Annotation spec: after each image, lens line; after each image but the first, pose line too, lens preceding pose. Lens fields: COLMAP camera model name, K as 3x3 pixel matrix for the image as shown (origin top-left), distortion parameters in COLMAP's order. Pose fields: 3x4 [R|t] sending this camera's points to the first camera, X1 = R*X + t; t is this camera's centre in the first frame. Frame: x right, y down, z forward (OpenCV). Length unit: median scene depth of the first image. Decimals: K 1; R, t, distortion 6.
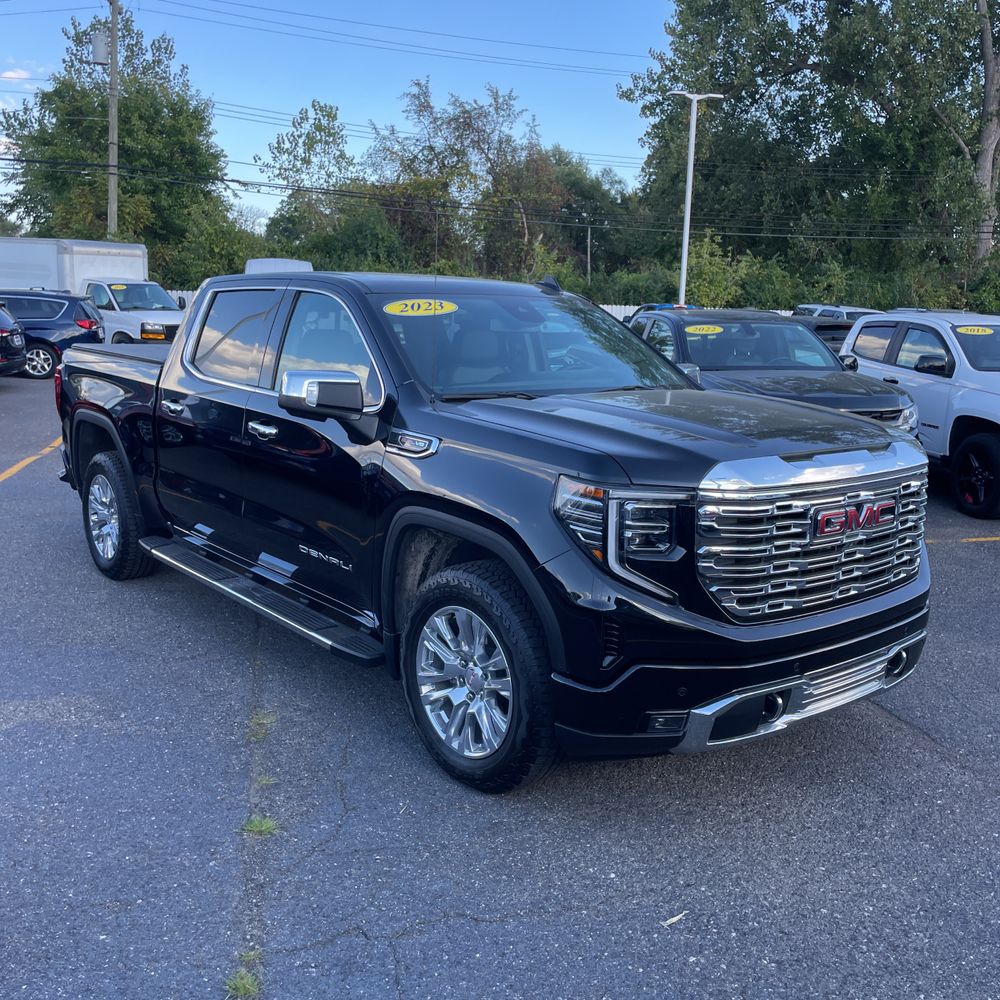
lens RADIAL K [[1014.3, 0, 502.2], [0, 1014.3, 485.7], [0, 0, 1]] dist [0.027509, 0.000000]
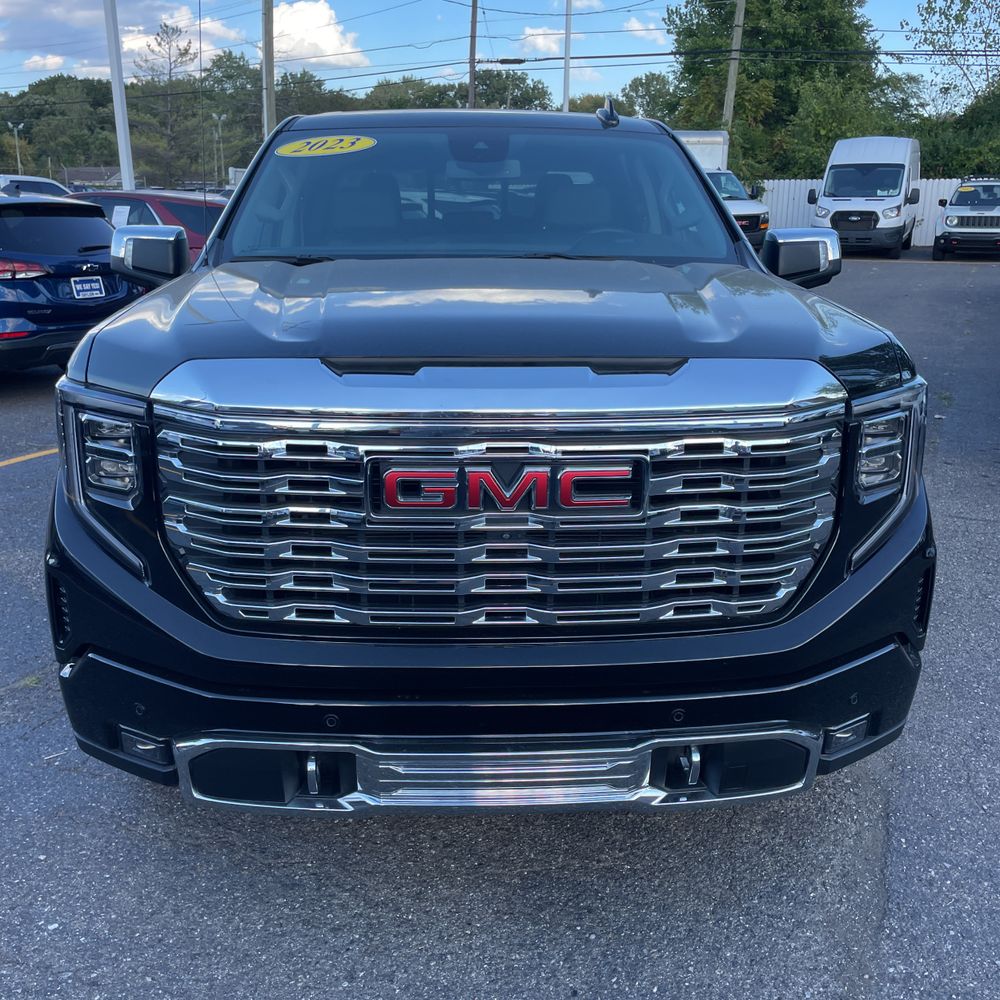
lens RADIAL K [[1014.3, 0, 505.3], [0, 1014.3, 498.5], [0, 0, 1]] dist [0.027509, 0.000000]
pose [[0.801527, 0.150176, -0.578793, 0.069298], [-0.086959, 0.986933, 0.135650, -0.003875], [0.591601, -0.058396, 0.804113, 0.059057]]
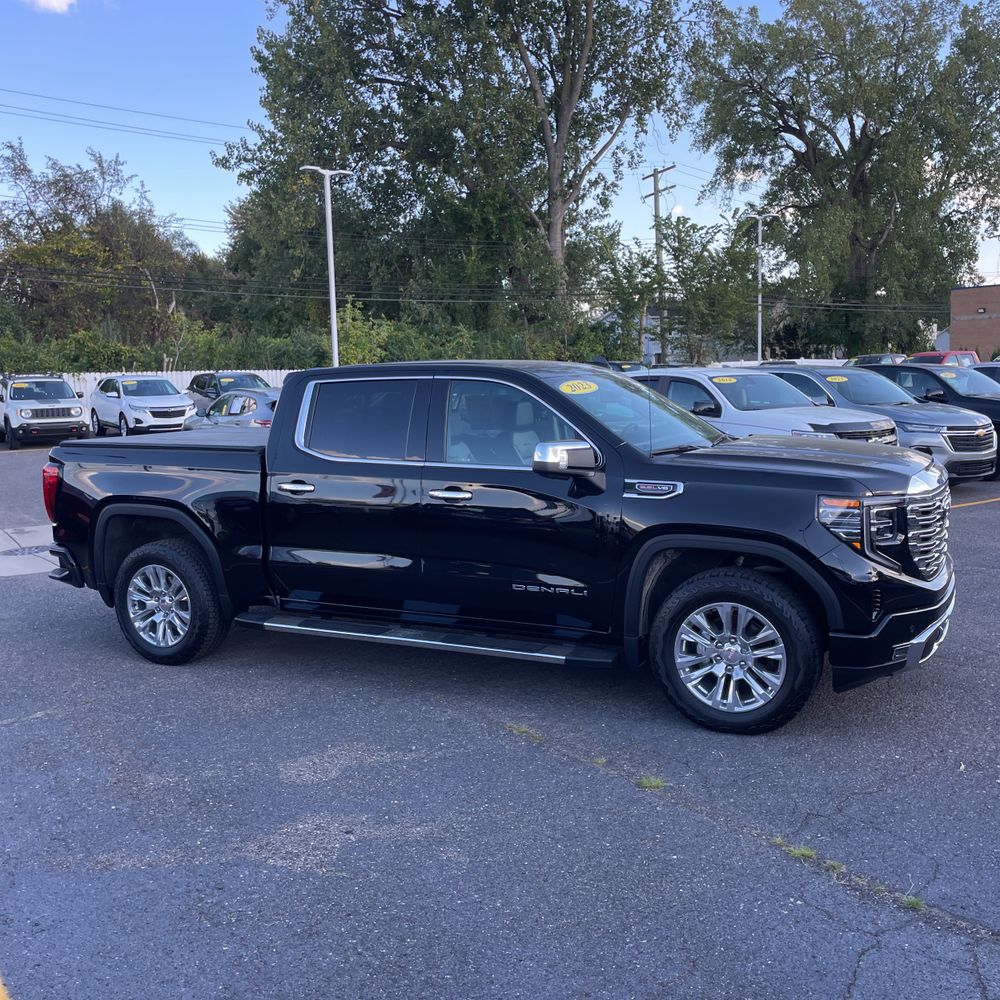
lens RADIAL K [[1014.3, 0, 508.0], [0, 1014.3, 493.1], [0, 0, 1]] dist [0.027509, 0.000000]
pose [[0.911031, -0.096096, 0.400985, -0.091342], [0.115970, 0.992925, -0.025529, -0.002802], [-0.395695, 0.069760, 0.915729, -0.016123]]
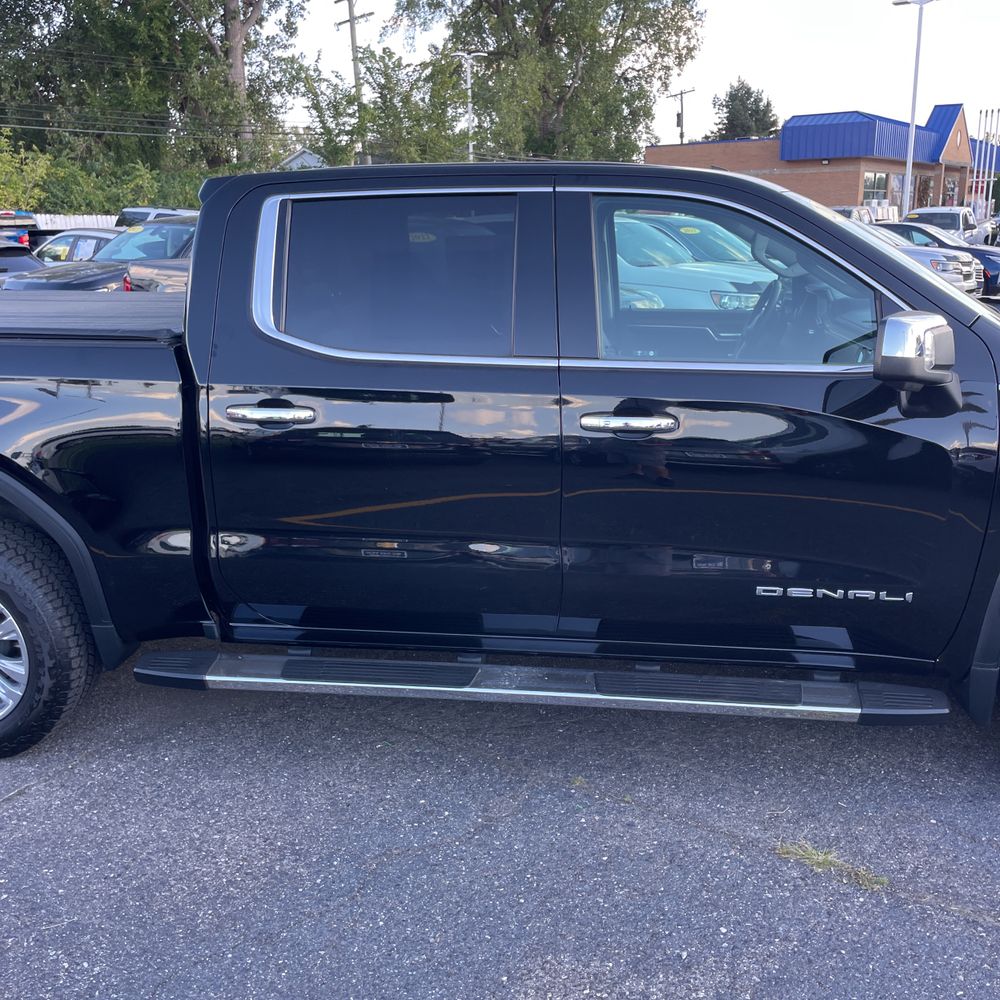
lens RADIAL K [[1014.3, 0, 499.4], [0, 1014.3, 492.3], [0, 0, 1]] dist [0.027509, 0.000000]
pose [[0.738582, -0.202885, 0.642911, -0.097214], [0.140205, 0.979017, 0.147881, -0.016290], [-0.659424, -0.019083, 0.751529, 0.082487]]
